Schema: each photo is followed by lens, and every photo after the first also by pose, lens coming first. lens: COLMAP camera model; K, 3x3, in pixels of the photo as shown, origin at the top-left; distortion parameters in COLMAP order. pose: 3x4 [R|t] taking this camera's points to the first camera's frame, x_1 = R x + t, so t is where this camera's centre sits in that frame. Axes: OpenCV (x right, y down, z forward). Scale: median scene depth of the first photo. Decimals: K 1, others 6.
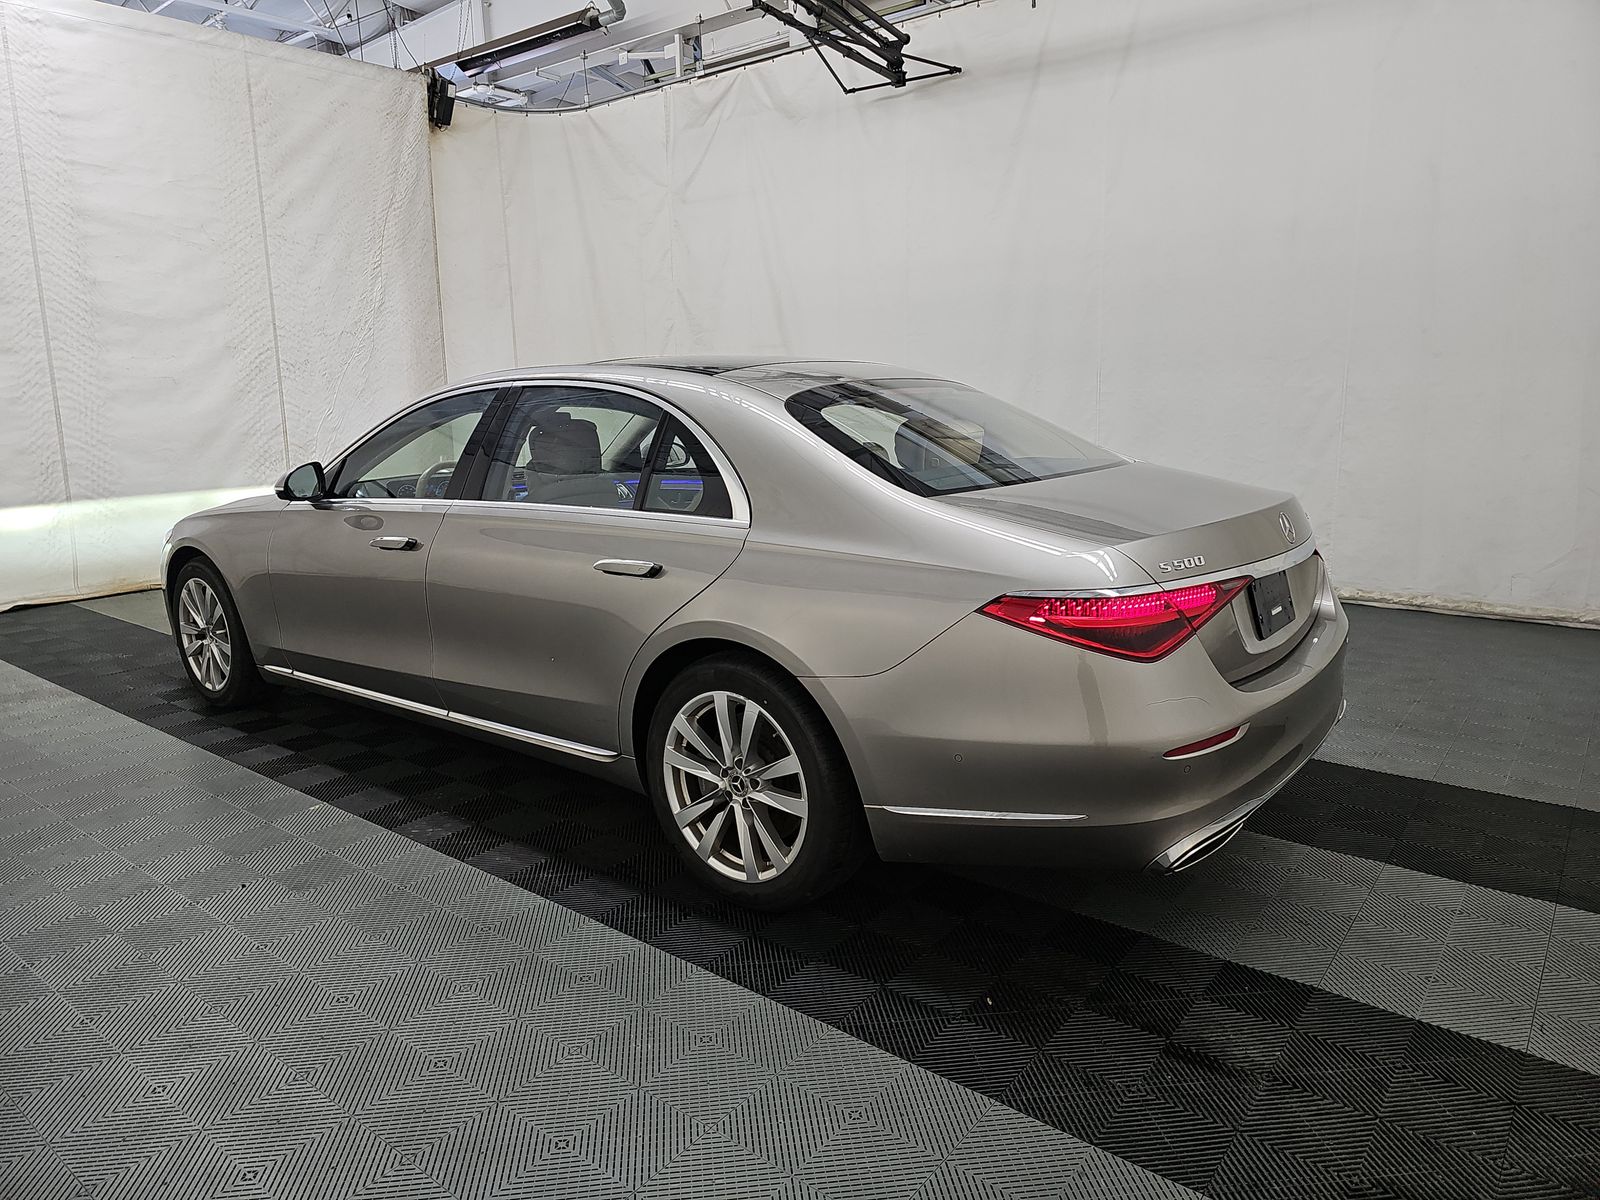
lens RADIAL K [[1008.1, 0, 812.5], [0, 1008.1, 591.3], [0, 0, 1]] dist [0.036363, -0.039609]
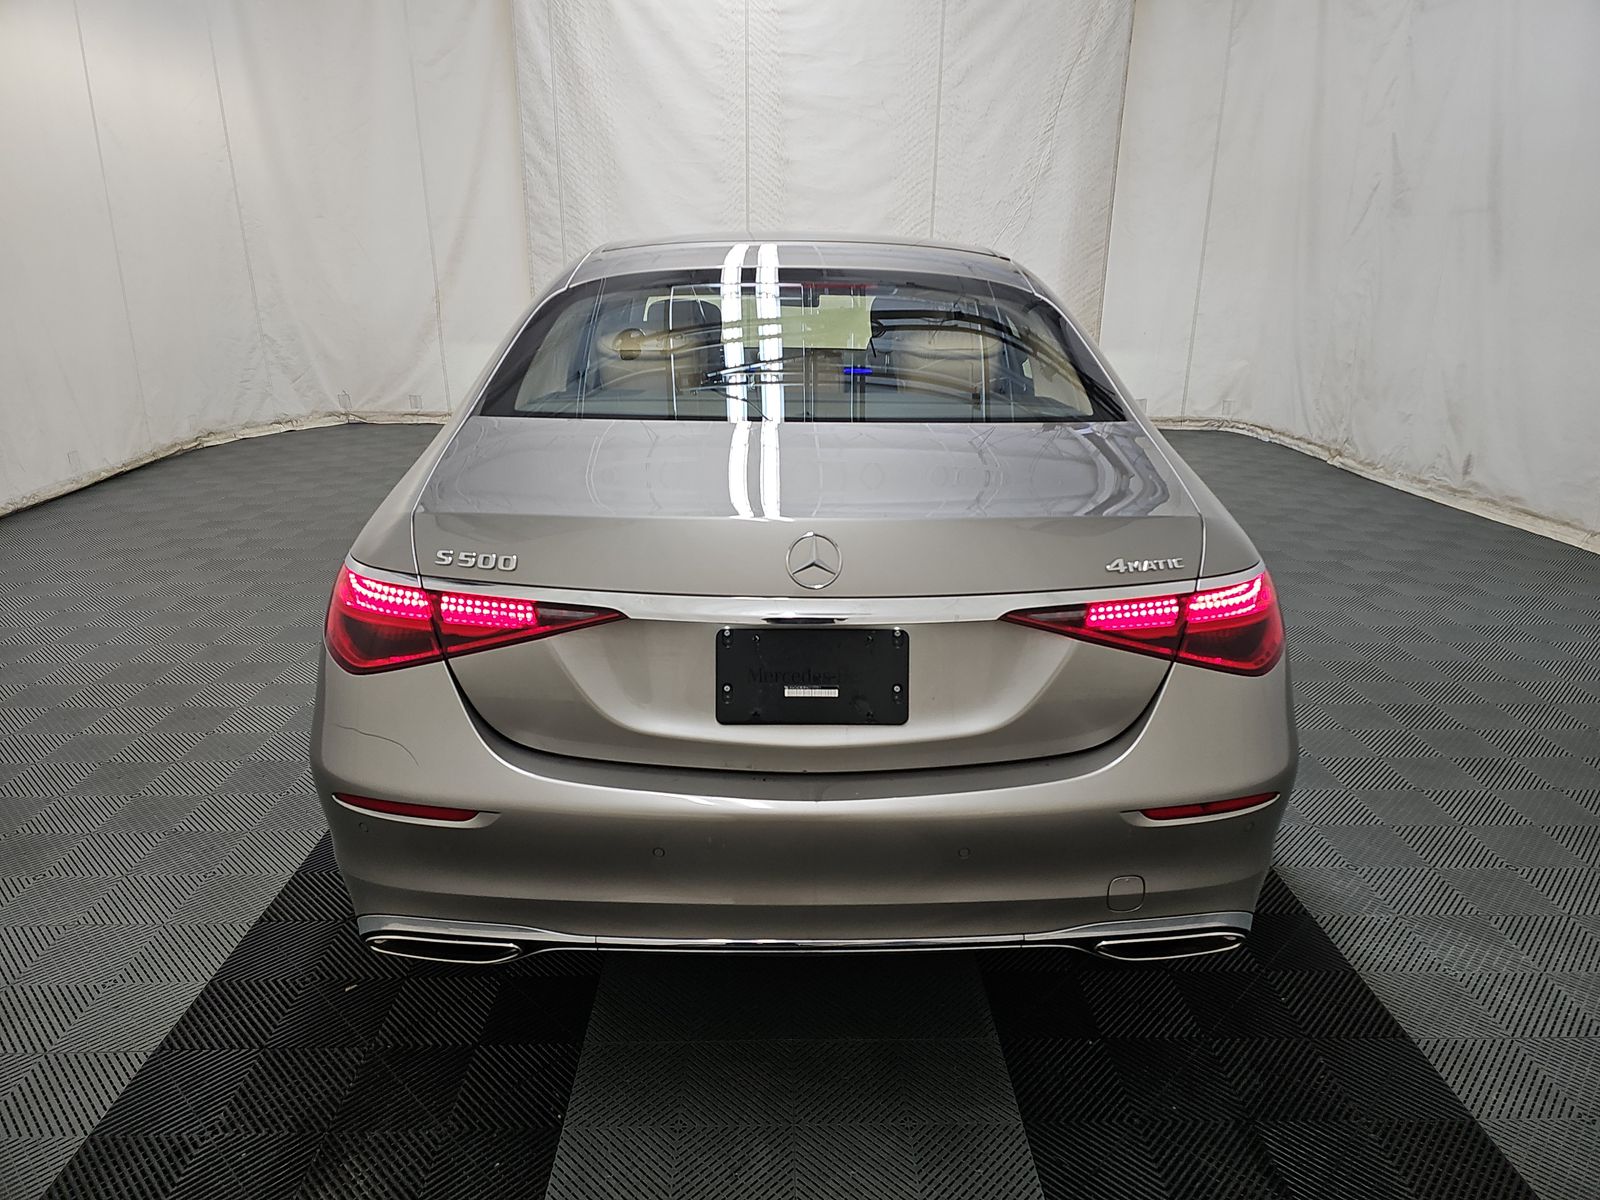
lens RADIAL K [[1068.1, 0, 809.9], [0, 1068.1, 574.1], [0, 0, 1]] dist [0.043769, -0.054520]
pose [[0.638928, 0.240224, -0.730797, 0.324198], [-0.174743, 0.970480, 0.166236, -0.054477], [0.749157, 0.021489, 0.662044, 0.215146]]
